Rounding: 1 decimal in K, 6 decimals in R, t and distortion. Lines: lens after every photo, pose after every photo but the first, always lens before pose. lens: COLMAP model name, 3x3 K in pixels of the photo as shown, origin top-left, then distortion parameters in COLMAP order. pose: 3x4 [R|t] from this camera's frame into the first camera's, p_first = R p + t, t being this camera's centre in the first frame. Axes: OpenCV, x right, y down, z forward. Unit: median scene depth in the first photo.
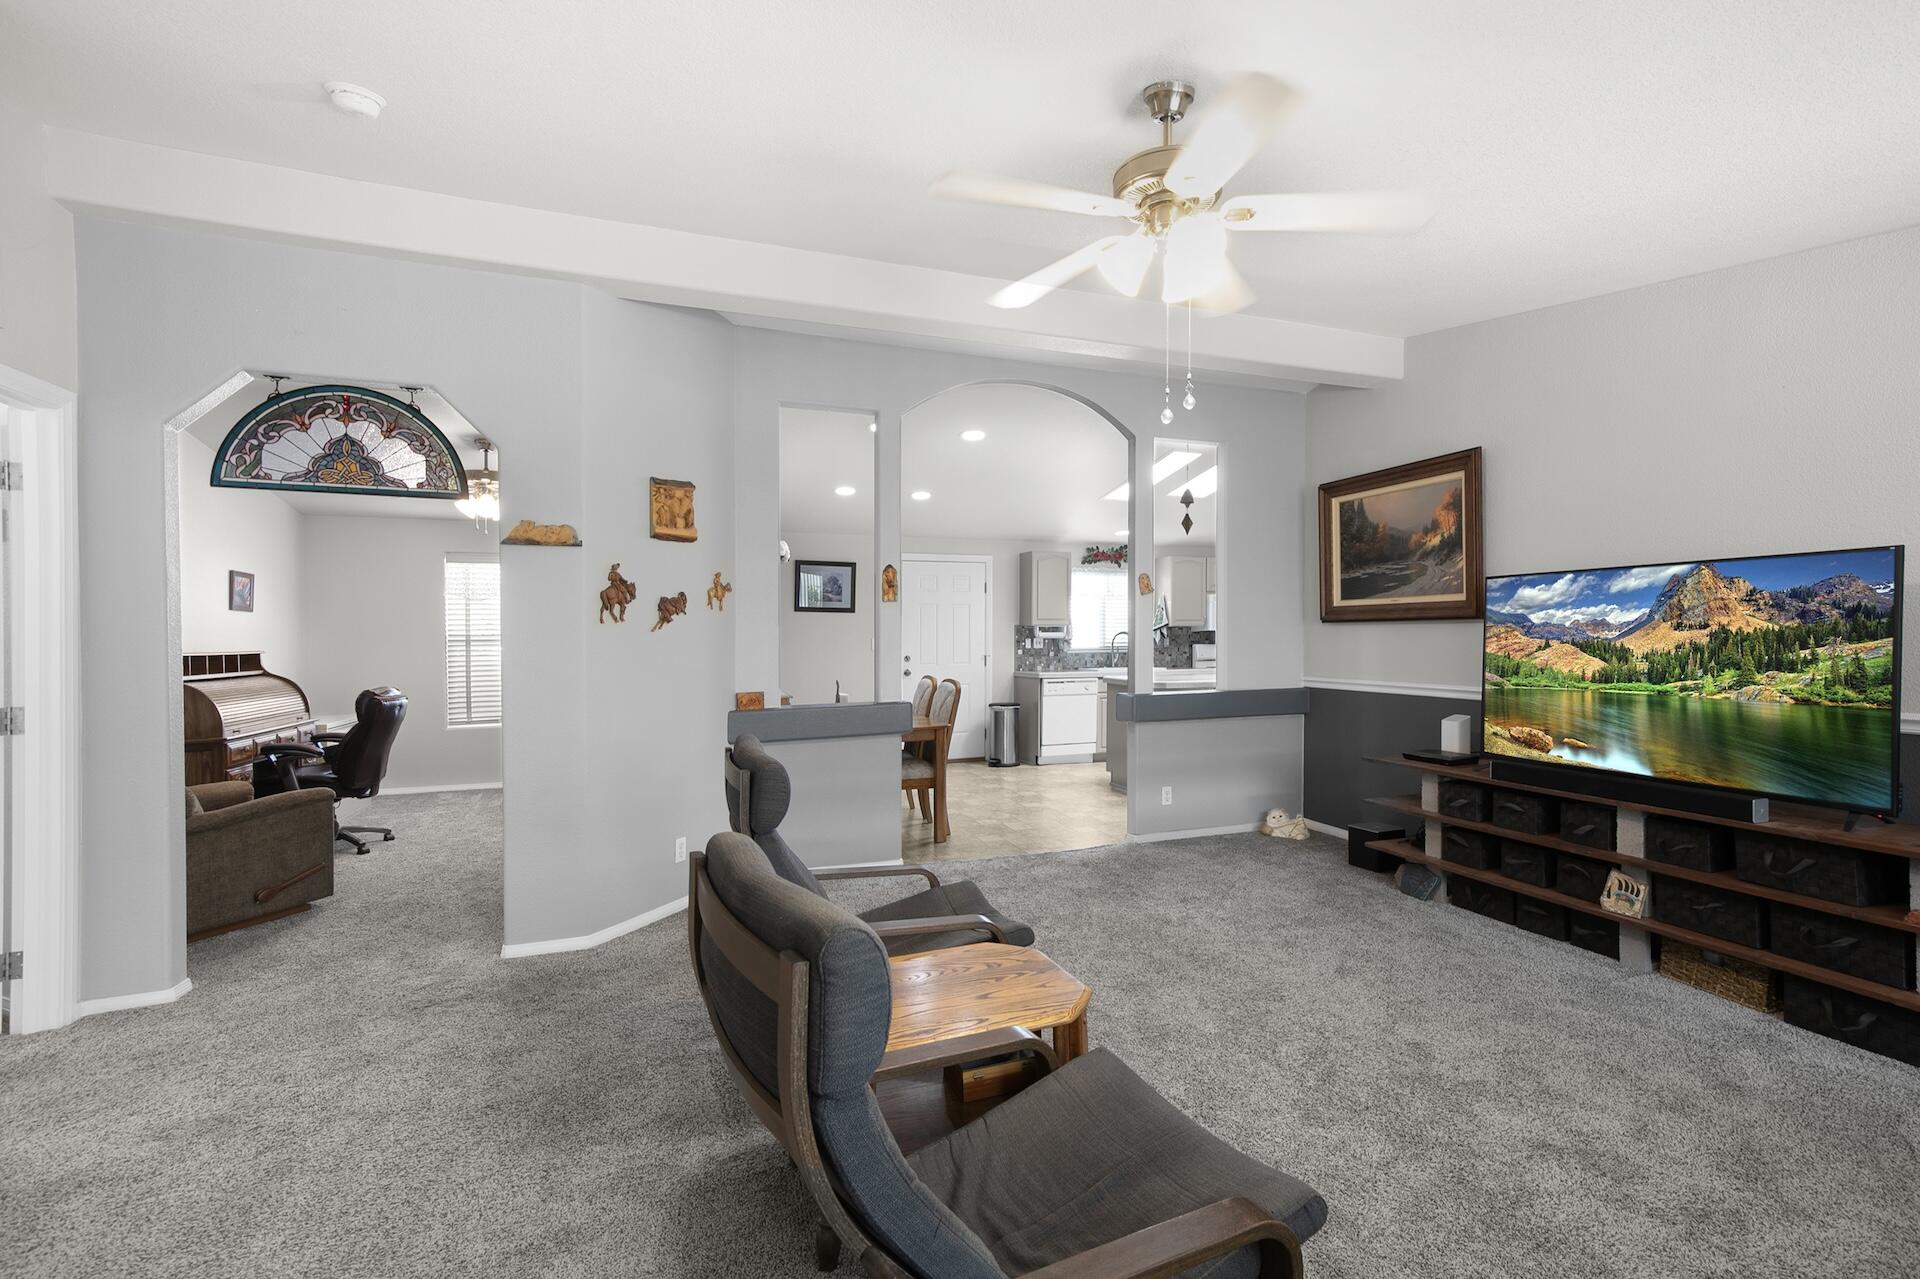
lens RADIAL K [[786.6, 0, 959.2], [0, 786.6, 632.1], [0, 0, 1]] dist [0.004652, 0.000441]
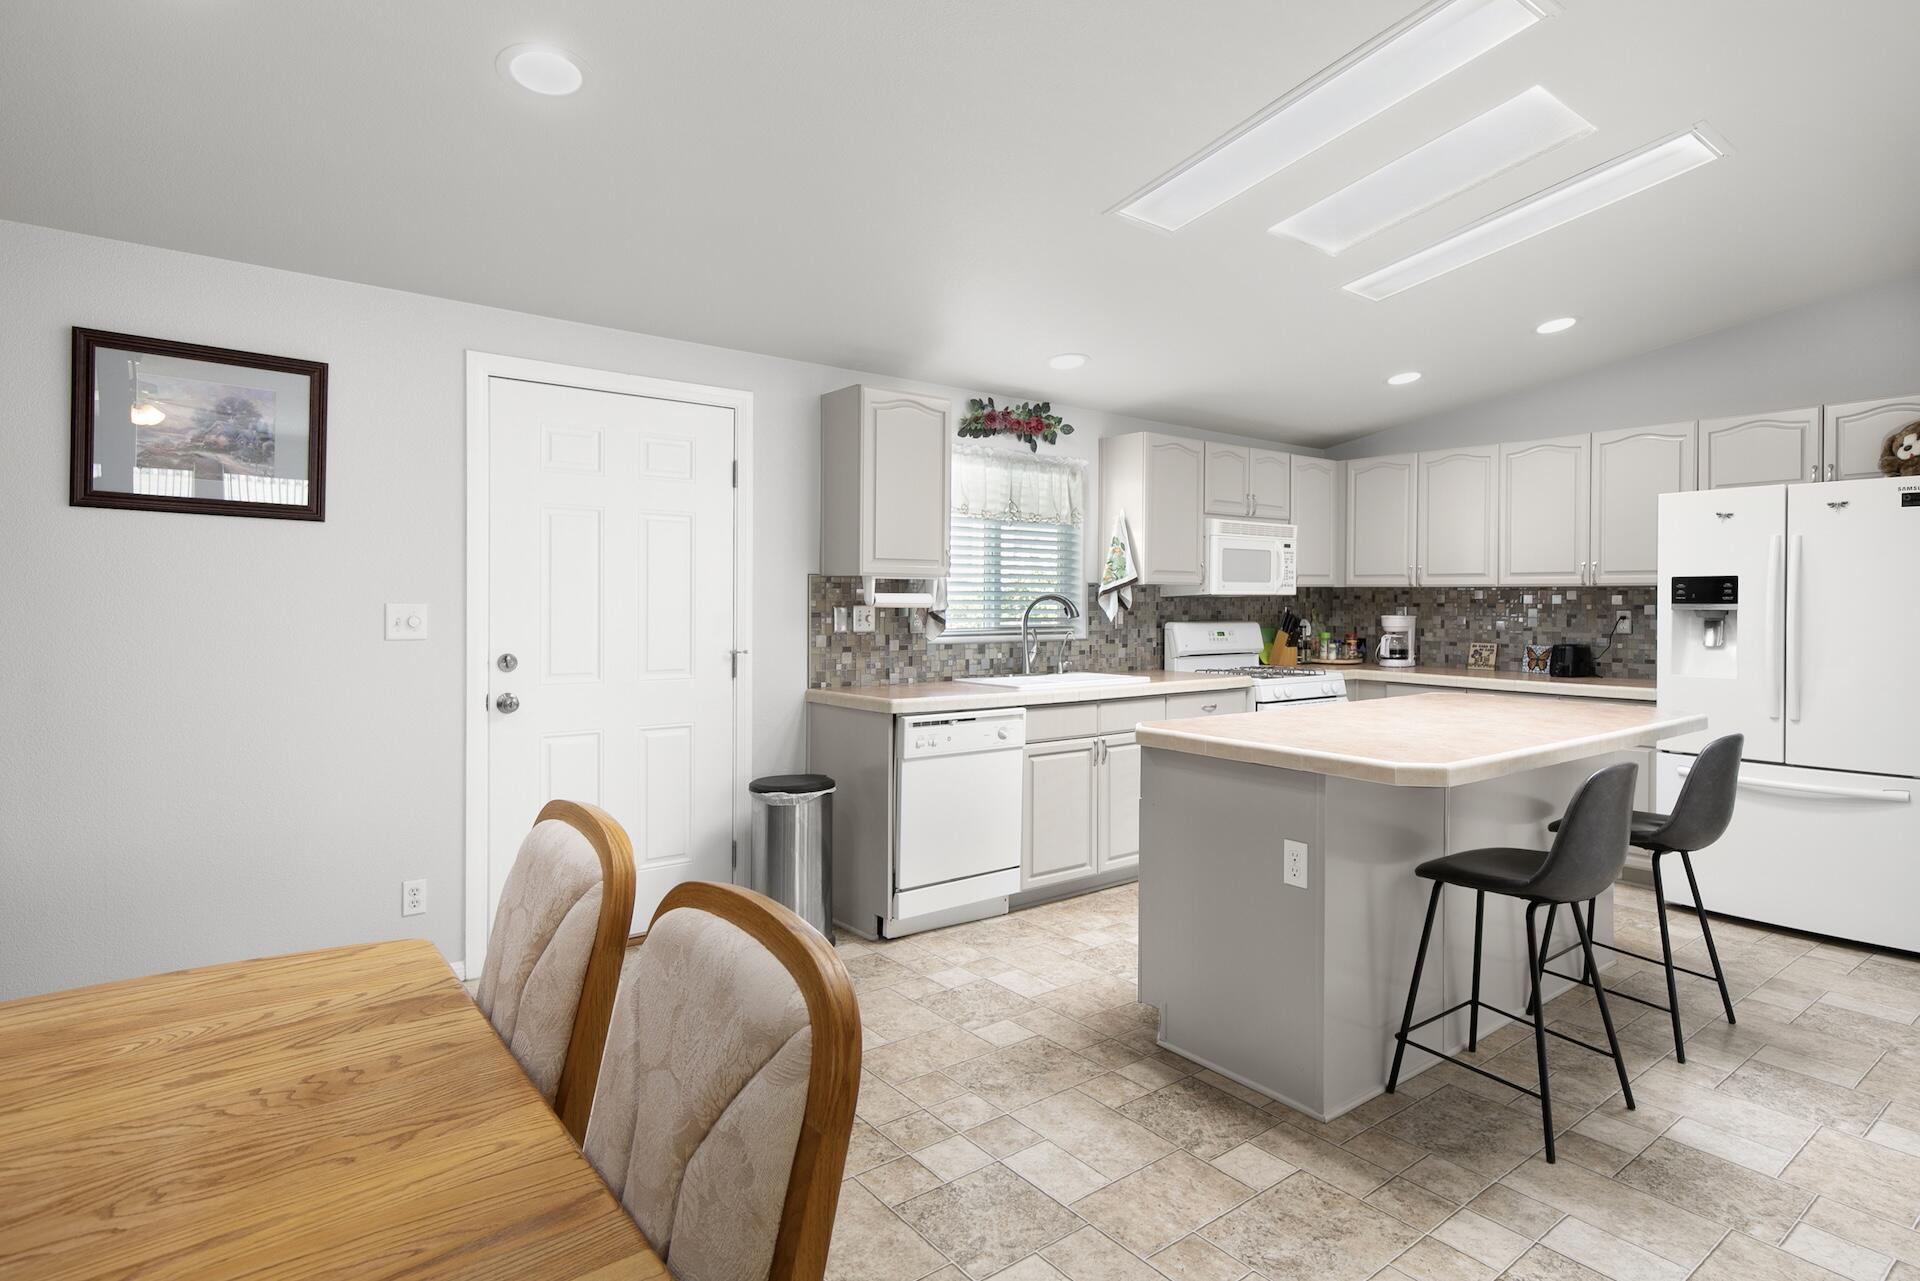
lens RADIAL K [[1093.7, 0, 1009.3], [0, 1093.7, 614.8], [0, 0, 1]] dist [0.026351, 0.000231]
pose [[0.943106, 0.007378, 0.332411, -0.017249], [-0.011848, 0.999865, 0.011424, 0.004242], [-0.332281, -0.014712, 0.943066, 0.442038]]
